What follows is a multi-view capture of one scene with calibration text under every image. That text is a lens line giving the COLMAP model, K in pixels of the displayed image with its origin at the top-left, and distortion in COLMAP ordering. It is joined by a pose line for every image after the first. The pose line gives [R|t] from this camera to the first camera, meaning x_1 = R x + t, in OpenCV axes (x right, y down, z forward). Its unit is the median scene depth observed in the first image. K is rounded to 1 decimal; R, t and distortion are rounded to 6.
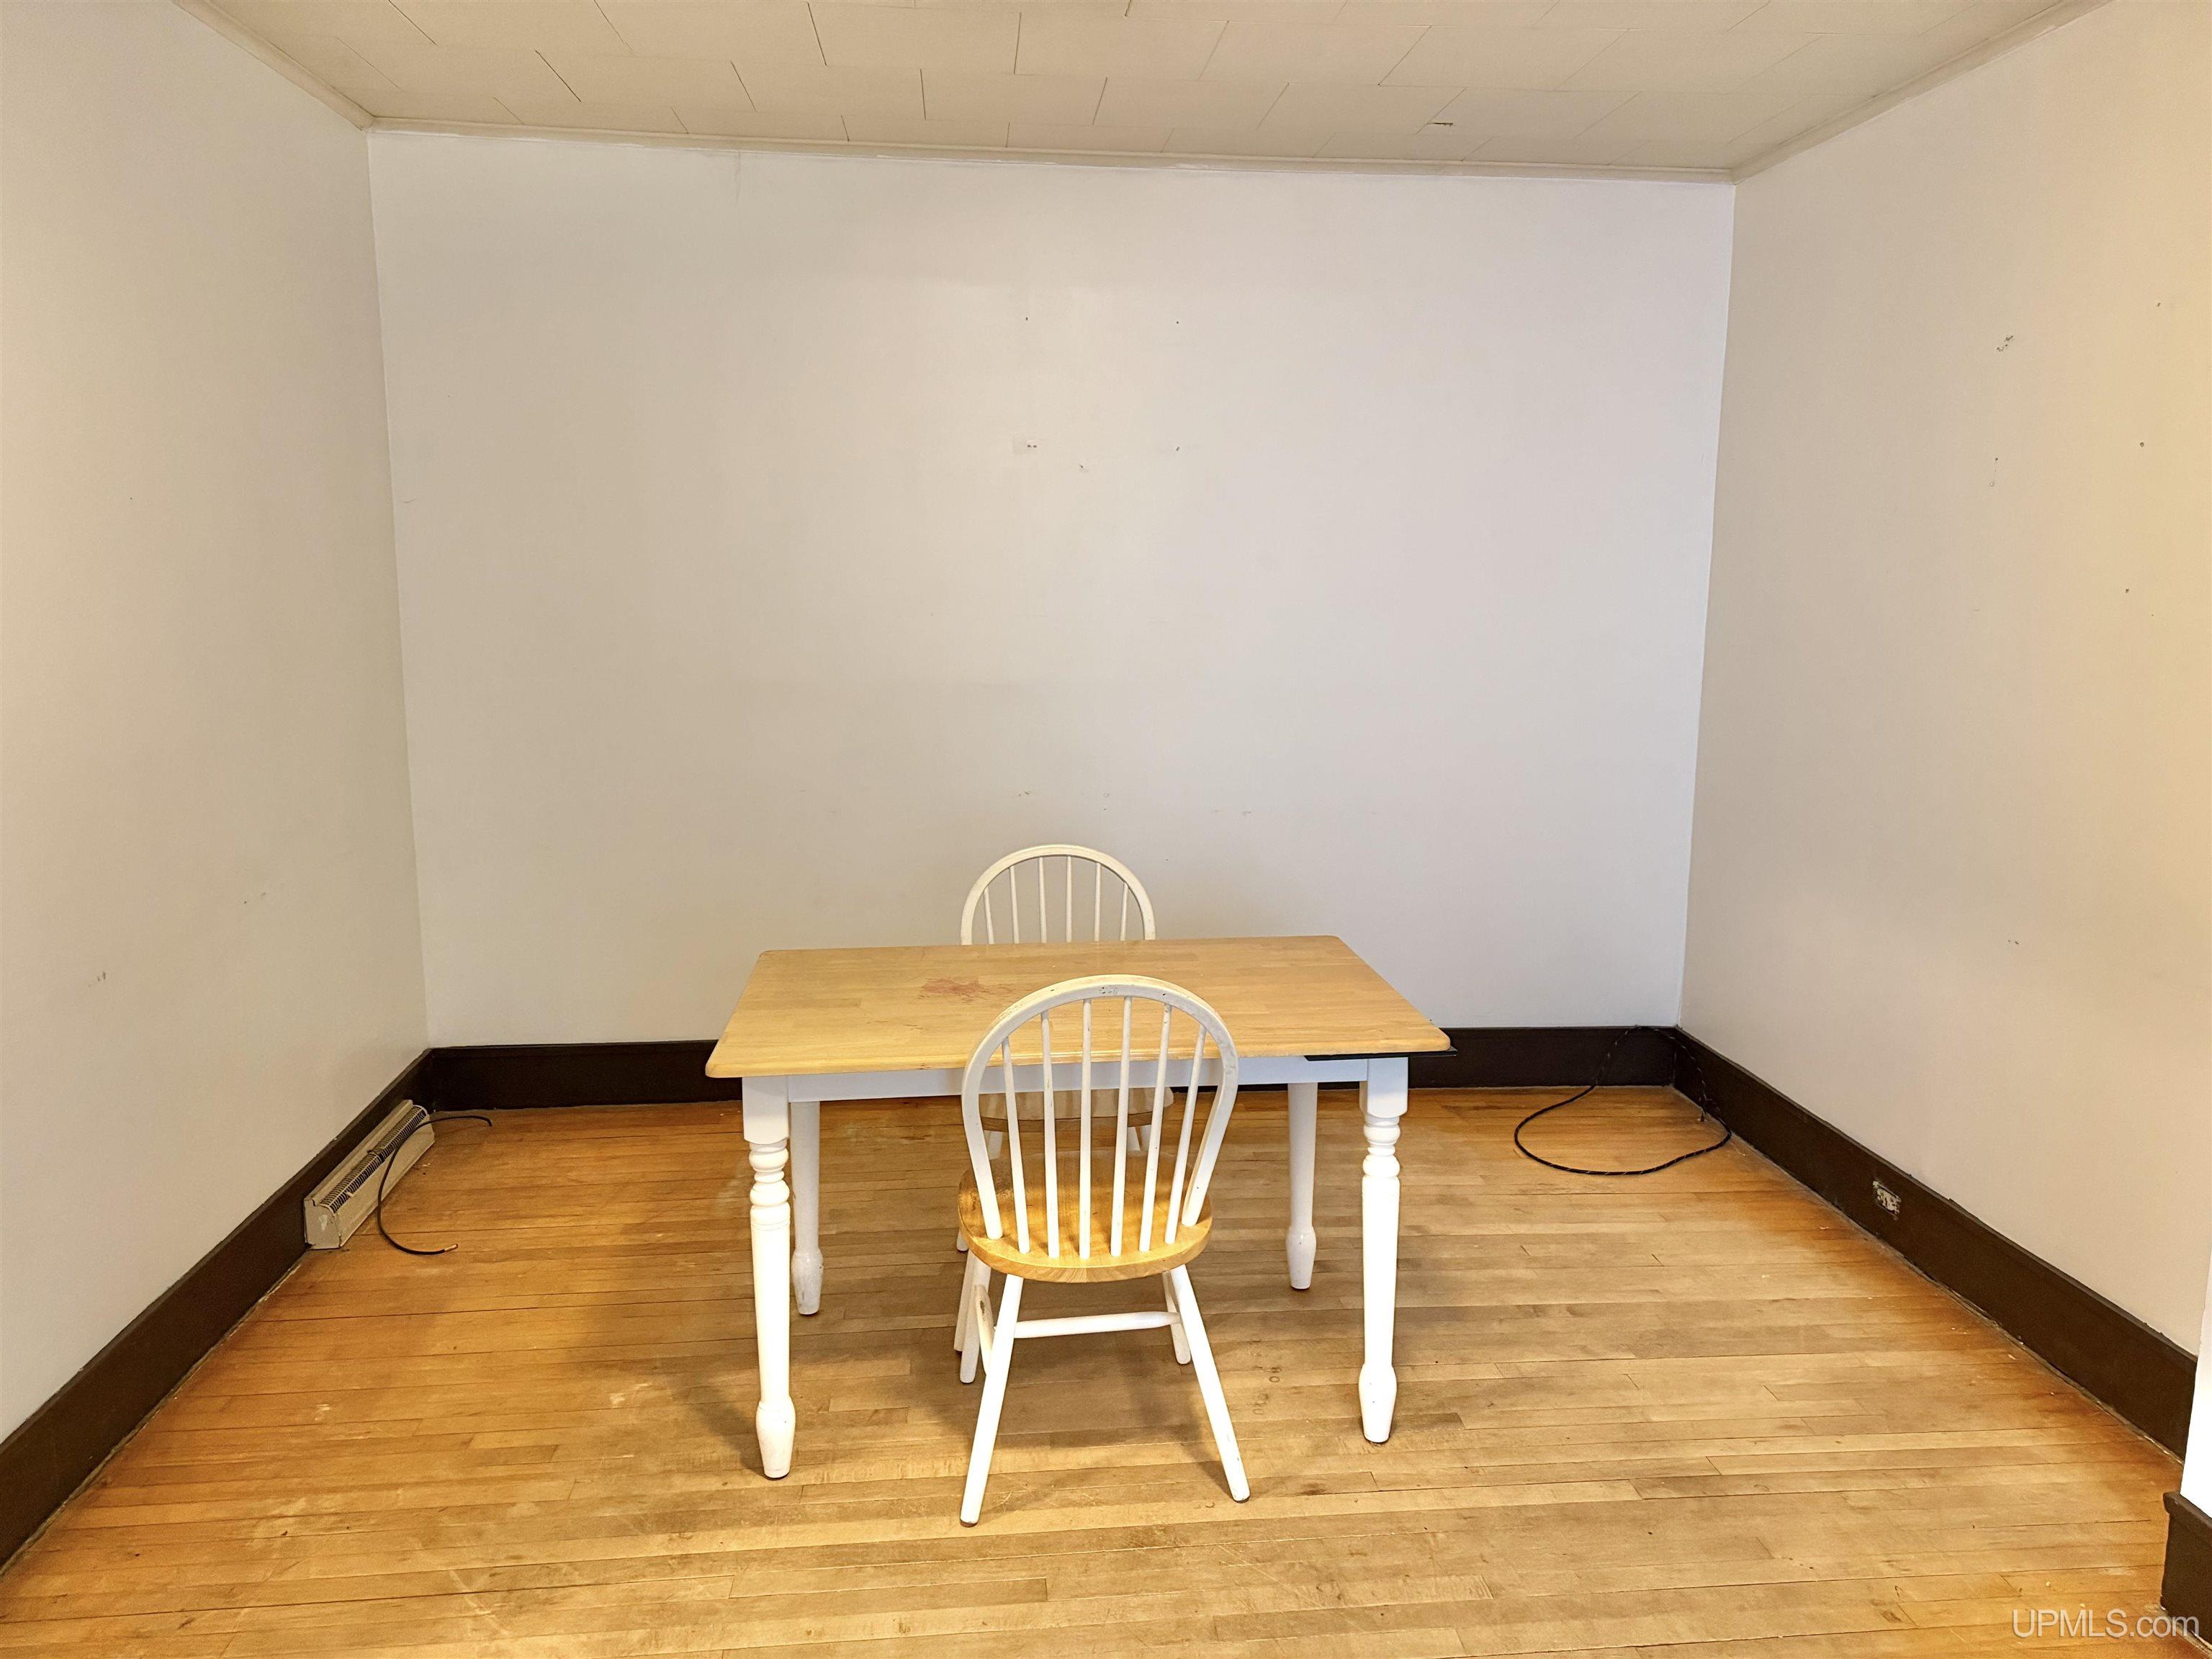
lens RADIAL K [[1544.5, 0, 1112.0], [0, 1544.5, 798.3], [0, 0, 1]] dist [0.013193, -0.023397]
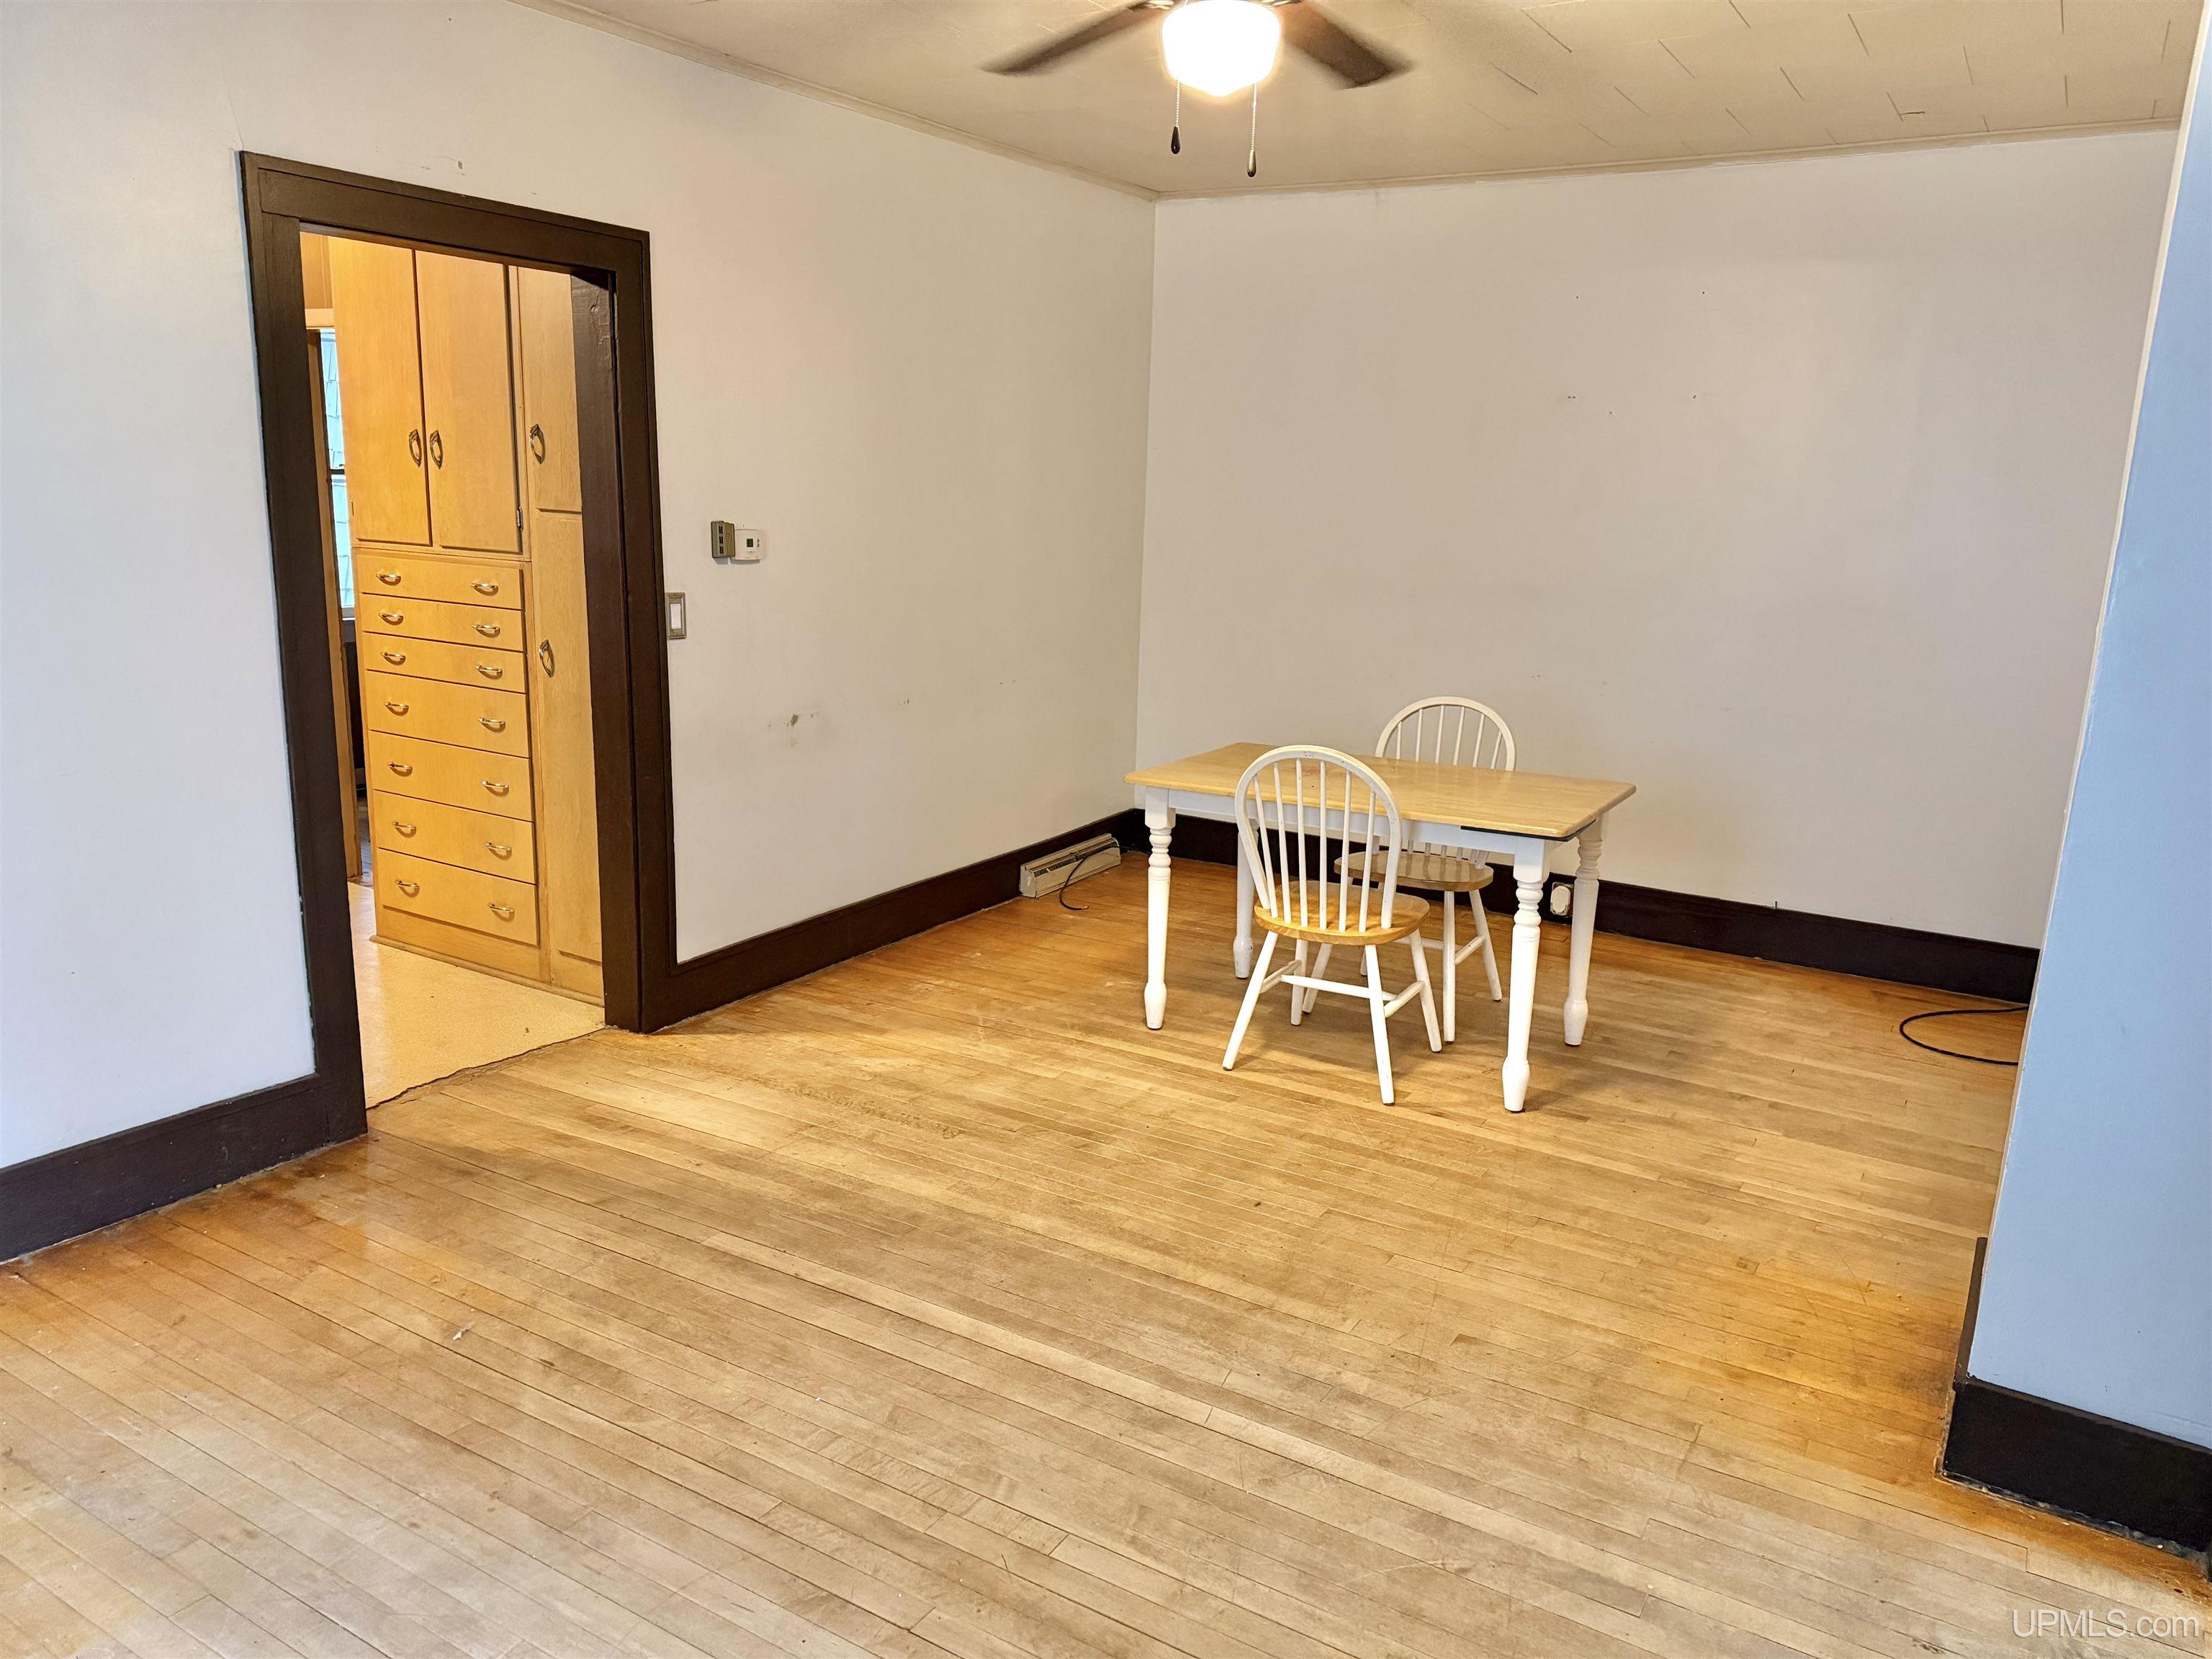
lens RADIAL K [[1533.3, 0, 1106.0], [0, 1533.3, 829.5], [0, 0, 1]] dist [0.029607, -0.003592]
pose [[0.792476, 0.143339, -0.592820, 0.724367], [-0.108960, 0.989627, 0.093627, 0.068468], [0.600091, -0.009603, 0.799874, -0.389528]]
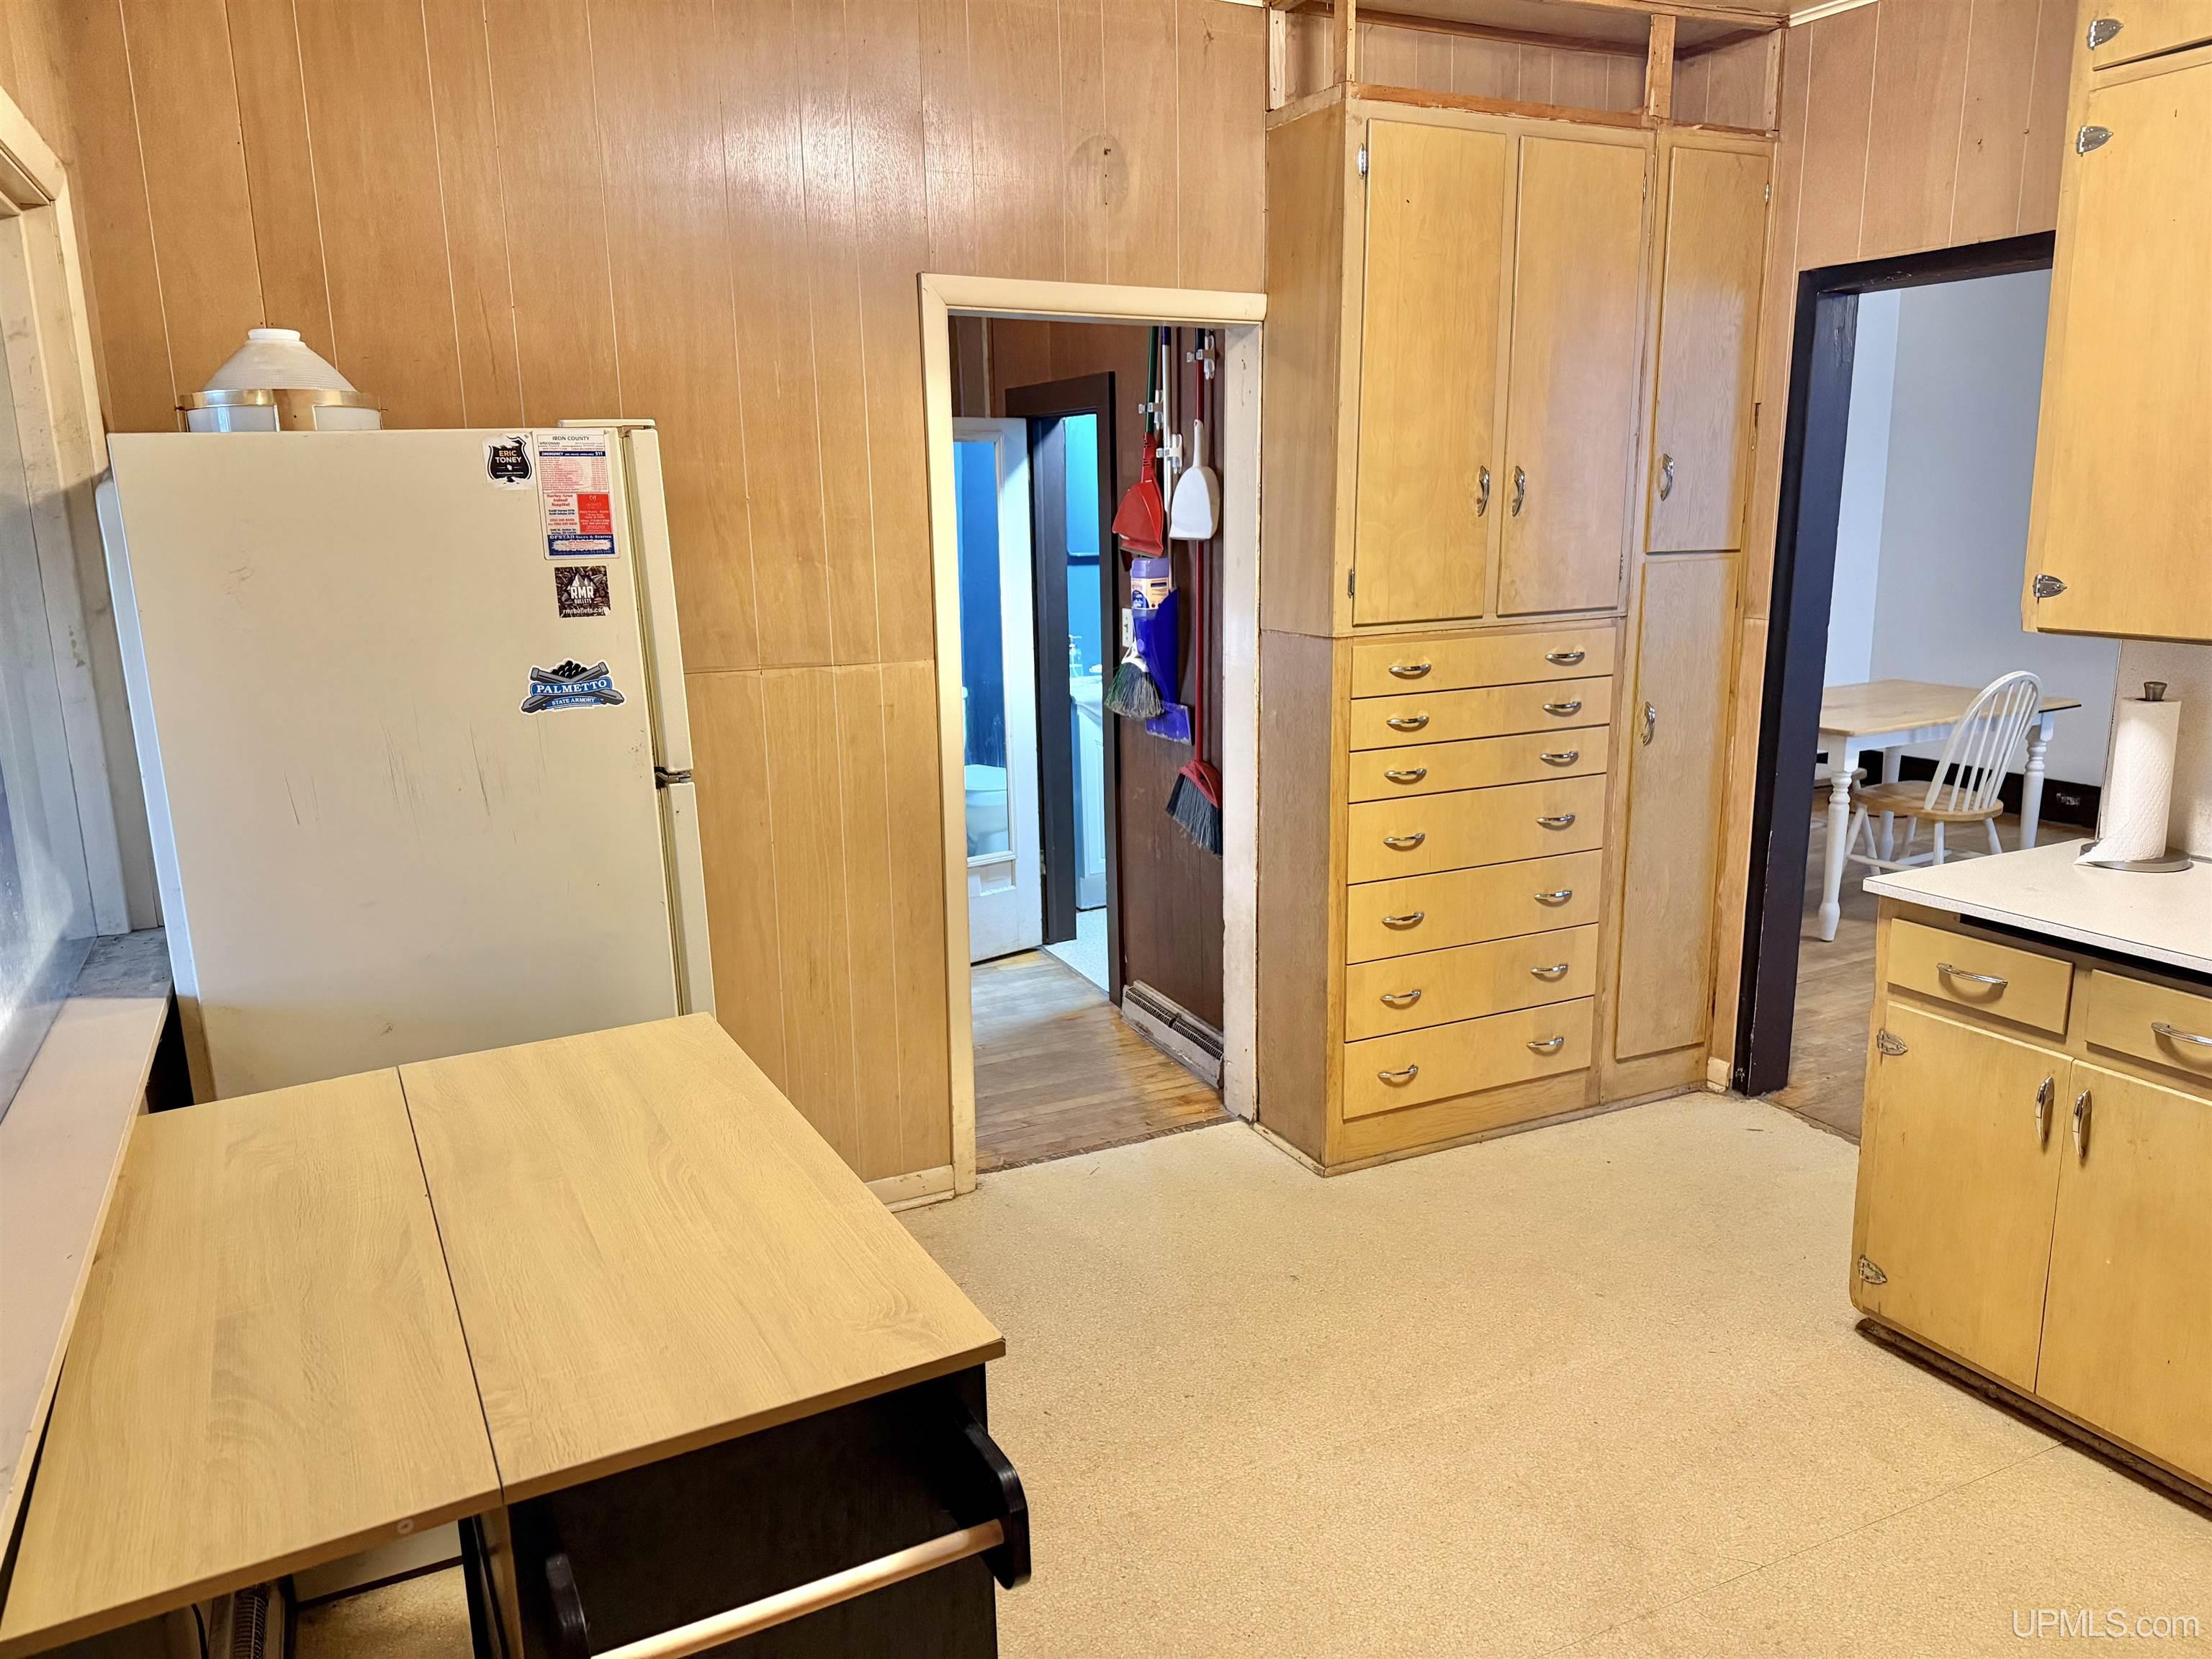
lens RADIAL K [[1524.9, 0, 1106.0], [0, 1524.9, 829.5], [0, 0, 1]] dist [-0.052148, -0.003641]
pose [[0.945428, -0.095701, 0.311459, -1.794572], [0.074621, 0.994083, 0.078939, 0.053139], [-0.317170, -0.051390, 0.946975, -0.623579]]
